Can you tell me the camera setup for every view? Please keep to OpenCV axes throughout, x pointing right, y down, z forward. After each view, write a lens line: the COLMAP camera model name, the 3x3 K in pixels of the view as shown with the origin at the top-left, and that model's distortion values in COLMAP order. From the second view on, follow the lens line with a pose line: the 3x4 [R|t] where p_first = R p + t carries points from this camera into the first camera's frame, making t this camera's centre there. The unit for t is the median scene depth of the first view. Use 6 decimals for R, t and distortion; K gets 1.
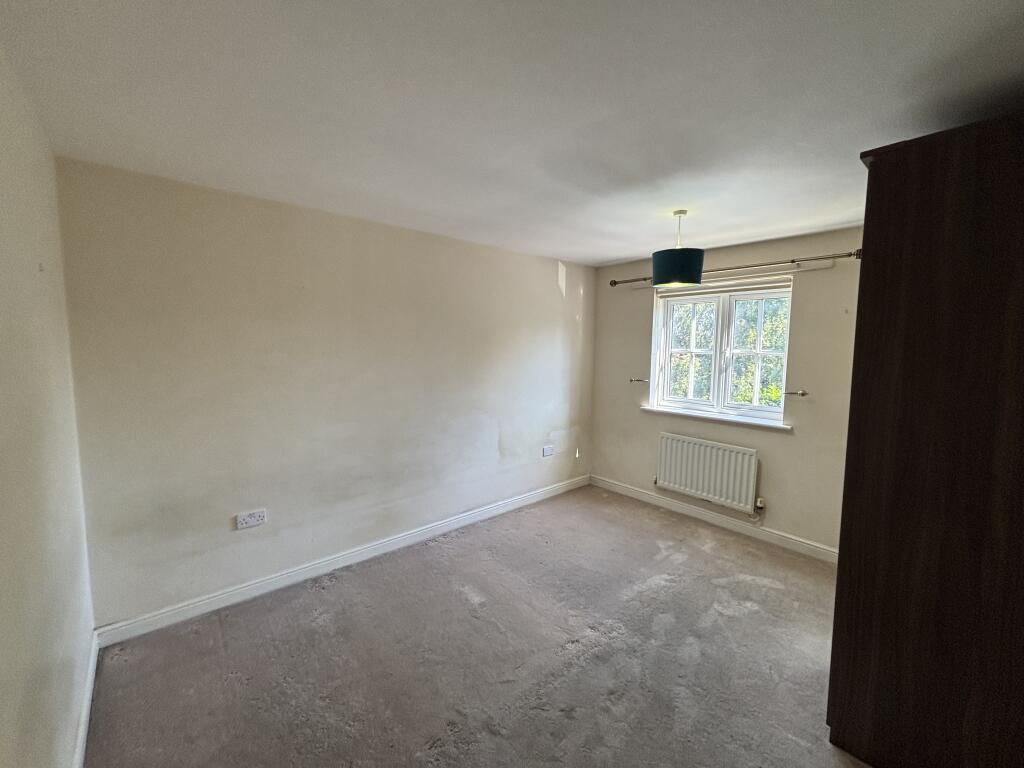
lens RADIAL K [[420.7, 0, 510.6], [0, 420.7, 384.1], [0, 0, 1]] dist [0.006249, 0.001422]
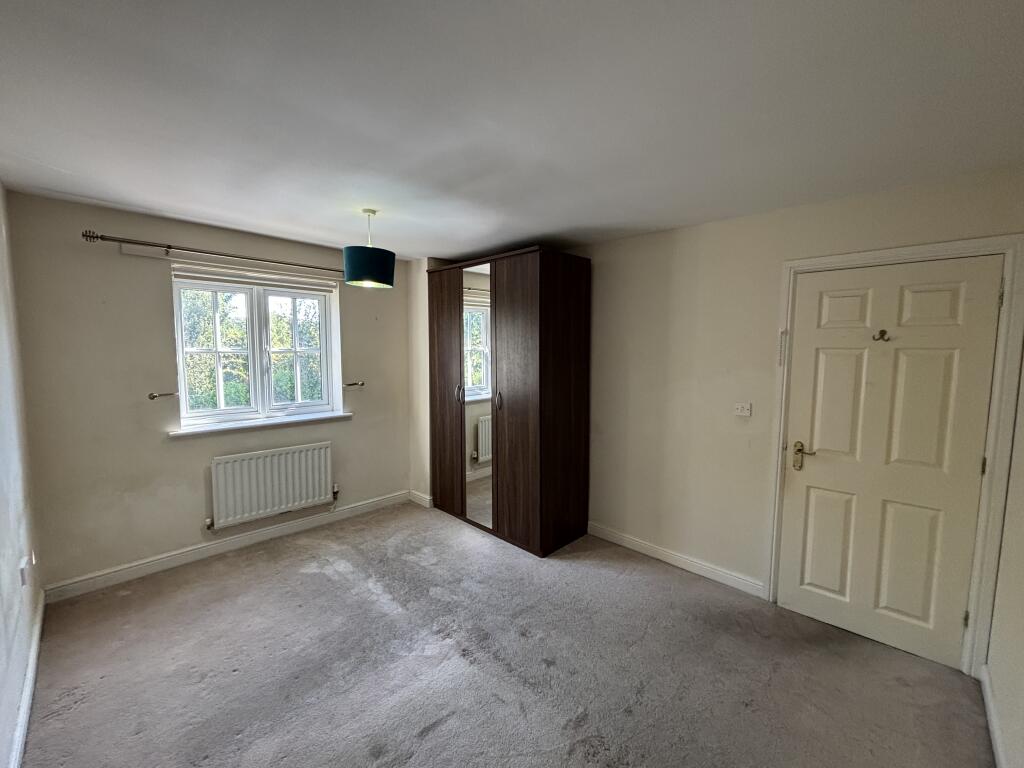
lens RADIAL K [[420.7, 0, 510.9], [0, 420.7, 383.9], [0, 0, 1]] dist [0.006249, 0.001422]
pose [[-0.079509, -0.100410, 0.991764, -0.482700], [0.081070, 0.990967, 0.106829, -0.063685], [-0.993532, 0.088896, -0.070650, 0.574639]]
